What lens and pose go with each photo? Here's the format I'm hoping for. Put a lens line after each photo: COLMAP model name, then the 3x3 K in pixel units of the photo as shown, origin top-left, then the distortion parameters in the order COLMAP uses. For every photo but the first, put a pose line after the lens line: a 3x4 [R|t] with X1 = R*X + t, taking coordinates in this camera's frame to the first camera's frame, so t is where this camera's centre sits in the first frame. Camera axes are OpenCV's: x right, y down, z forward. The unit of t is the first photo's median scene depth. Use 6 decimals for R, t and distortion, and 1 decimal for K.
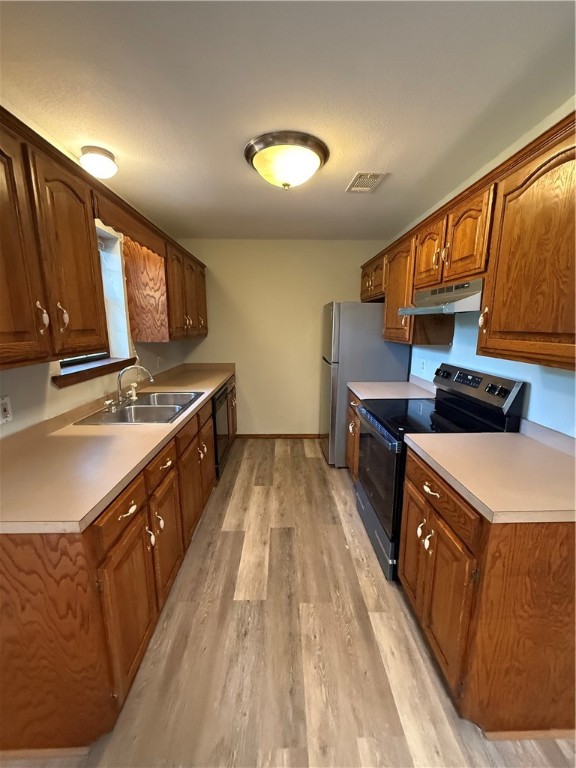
lens RADIAL K [[310.5, 0, 290.1], [0, 310.5, 385.1], [0, 0, 1]] dist [-0.003327, 0.001047]
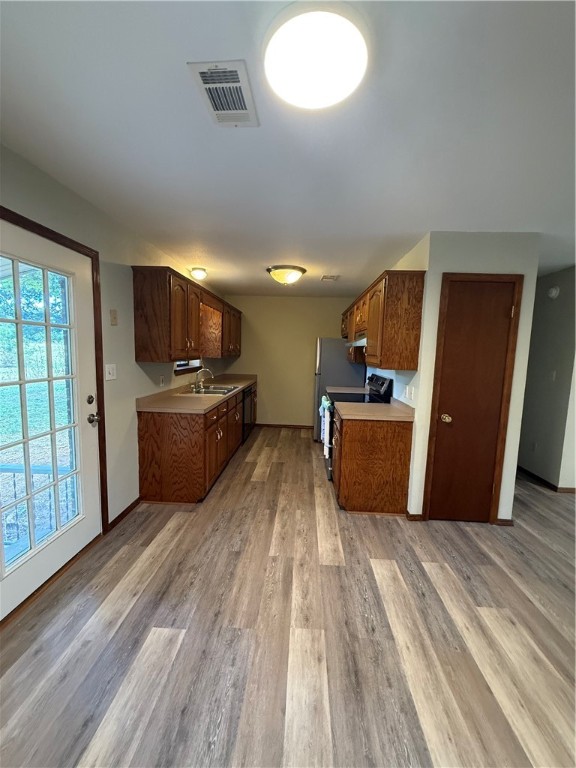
lens RADIAL K [[310.5, 0, 290.2], [0, 310.5, 386.0], [0, 0, 1]] dist [-0.003327, 0.001047]
pose [[0.996776, 0.034724, -0.072336, 0.172267], [-0.040489, 0.995986, -0.079822, 0.181377], [0.069274, 0.082494, 0.994181, -0.895624]]
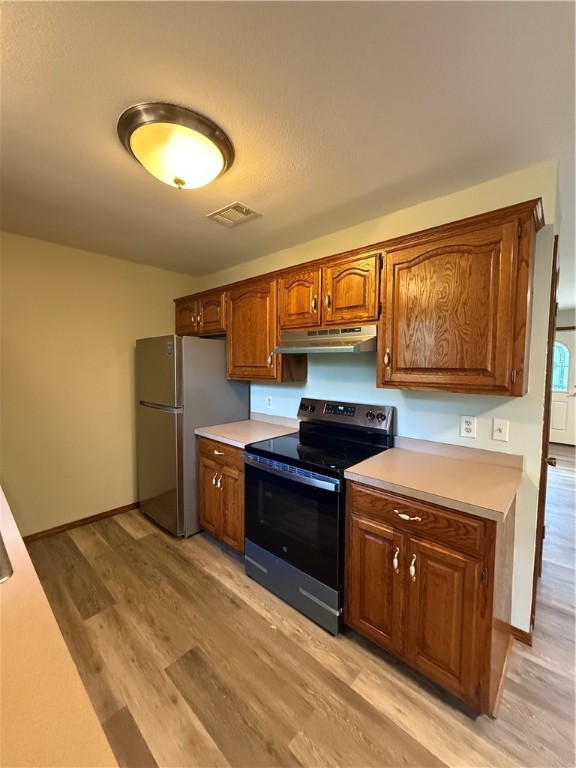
lens RADIAL K [[310.5, 0, 287.6], [0, 310.5, 383.4], [0, 0, 1]] dist [-0.003327, 0.001047]
pose [[0.690258, -0.040592, 0.722424, -0.365105], [0.133672, 0.988393, -0.072184, -0.054883], [-0.711109, 0.146393, 0.687672, 0.316781]]
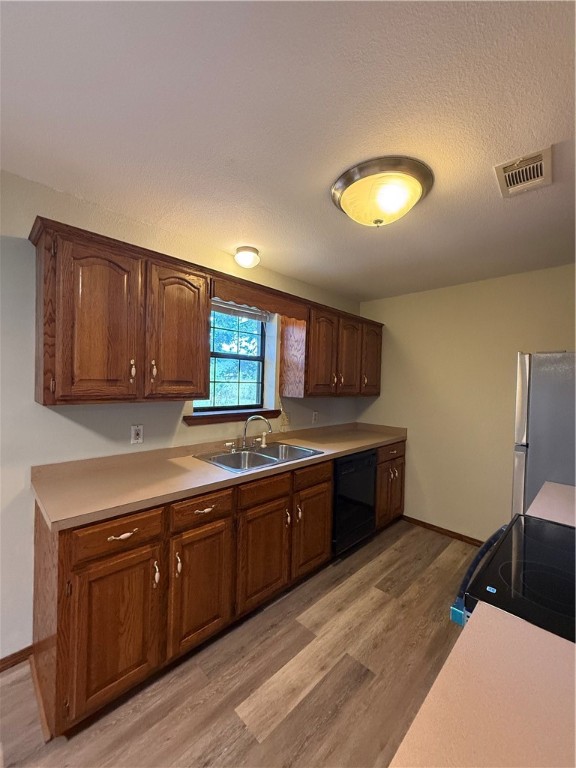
lens RADIAL K [[310.5, 0, 289.8], [0, 310.5, 383.7], [0, 0, 1]] dist [-0.003327, 0.001047]
pose [[0.691041, 0.016689, -0.722623, 0.403220], [-0.161823, 0.977929, -0.132165, -0.048714], [0.704468, 0.208268, 0.678490, 0.306847]]
